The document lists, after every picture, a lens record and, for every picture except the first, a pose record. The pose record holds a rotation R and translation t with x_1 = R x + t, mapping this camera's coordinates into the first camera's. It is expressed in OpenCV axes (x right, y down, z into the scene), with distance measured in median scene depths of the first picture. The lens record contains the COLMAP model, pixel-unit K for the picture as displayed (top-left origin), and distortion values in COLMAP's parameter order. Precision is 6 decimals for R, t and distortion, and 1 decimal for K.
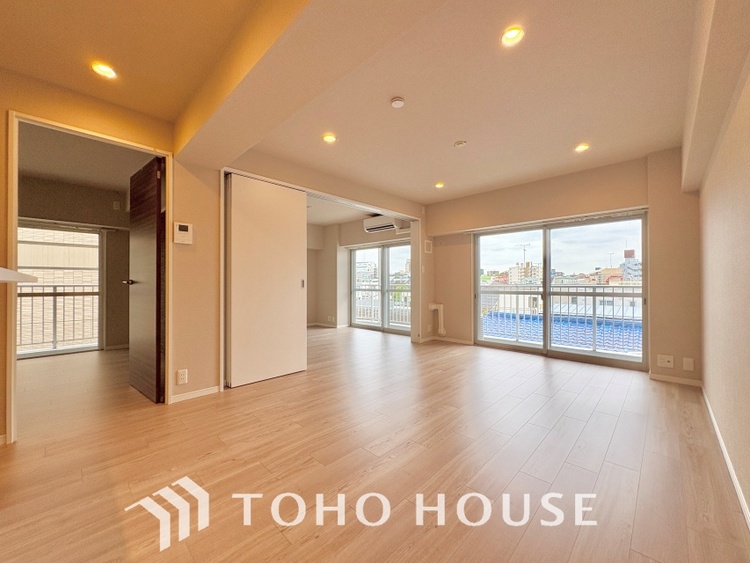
lens RADIAL K [[300.4, 0, 375.6], [0, 300.4, 280.5], [0, 0, 1]] dist [-0.000203, 0.000785]
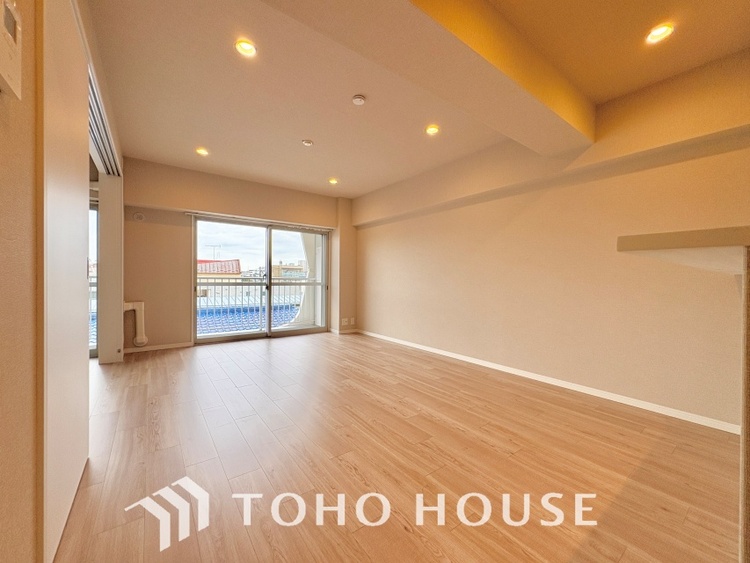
lens RADIAL K [[300.4, 0, 375.5], [0, 300.4, 281.3], [0, 0, 1]] dist [-0.000203, 0.000785]
pose [[0.157876, -0.002954, 0.987454, -0.439437], [-0.021077, 0.999758, 0.006361, 0.013666], [-0.987234, -0.021817, 0.157776, 0.354505]]
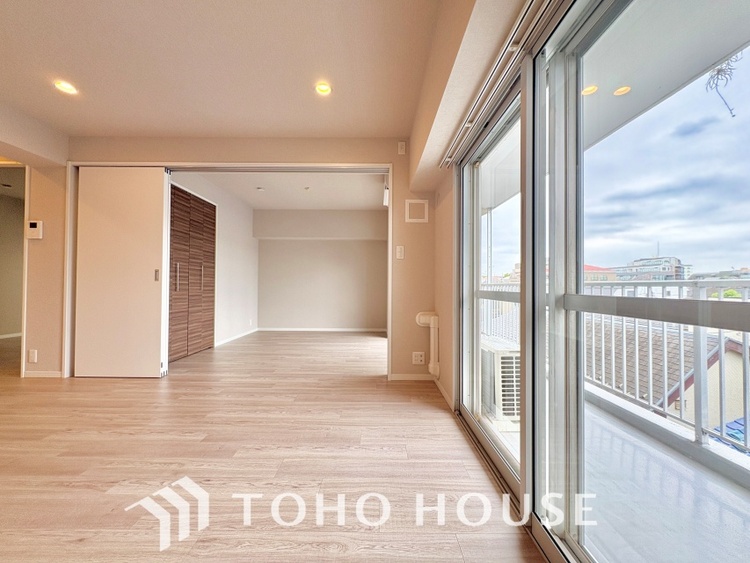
lens RADIAL K [[300.4, 0, 374.9], [0, 300.4, 281.9], [0, 0, 1]] dist [-0.000203, 0.000785]
pose [[0.691712, -0.002836, -0.722168, 0.567055], [-0.001225, 0.999986, -0.005100, 0.023735], [0.722172, 0.004412, 0.691699, 0.606384]]
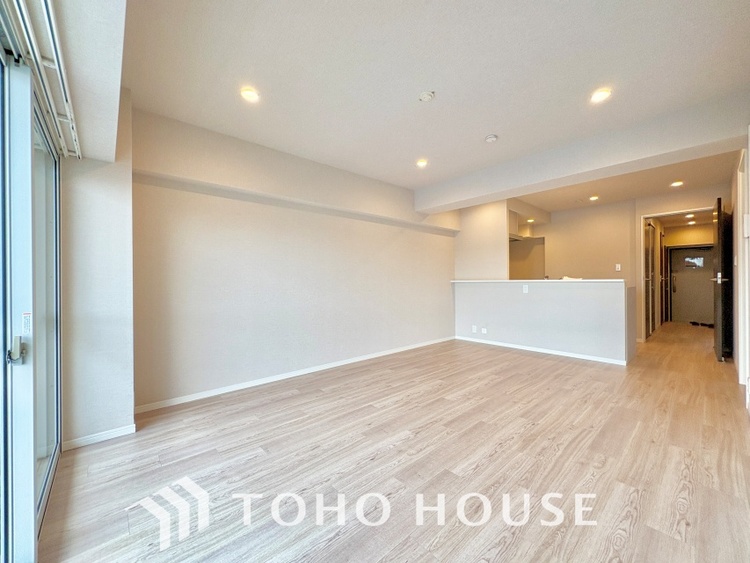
lens RADIAL K [[300.4, 0, 375.0], [0, 300.4, 281.3], [0, 0, 1]] dist [-0.000203, 0.000785]
pose [[-0.997319, 0.009812, 0.072520, 0.216791], [0.009096, 0.999907, -0.010204, 0.003691], [-0.072614, -0.009517, -0.997315, 1.049667]]
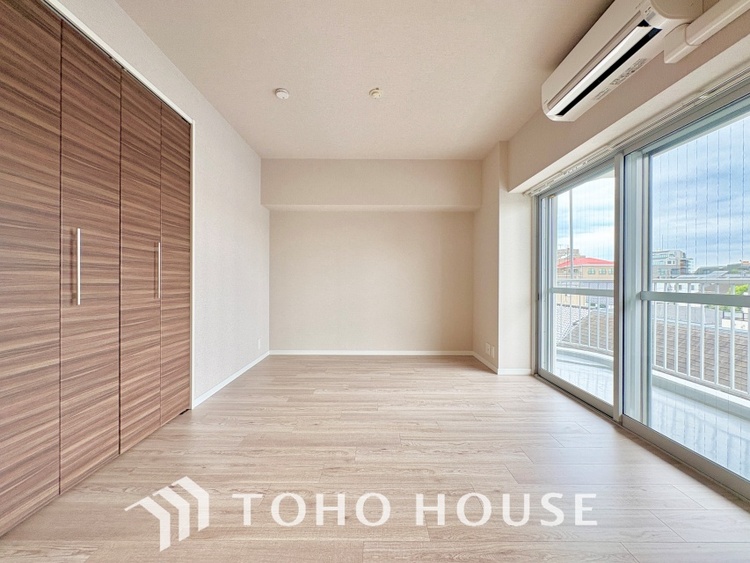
lens RADIAL K [[300.4, 0, 374.4], [0, 300.4, 281.0], [0, 0, 1]] dist [-0.000203, 0.000785]
pose [[0.694324, 0.005484, -0.719642, 0.091117], [0.002132, 0.999951, 0.009677, 0.019519], [0.719659, -0.008253, 0.694278, 0.769526]]
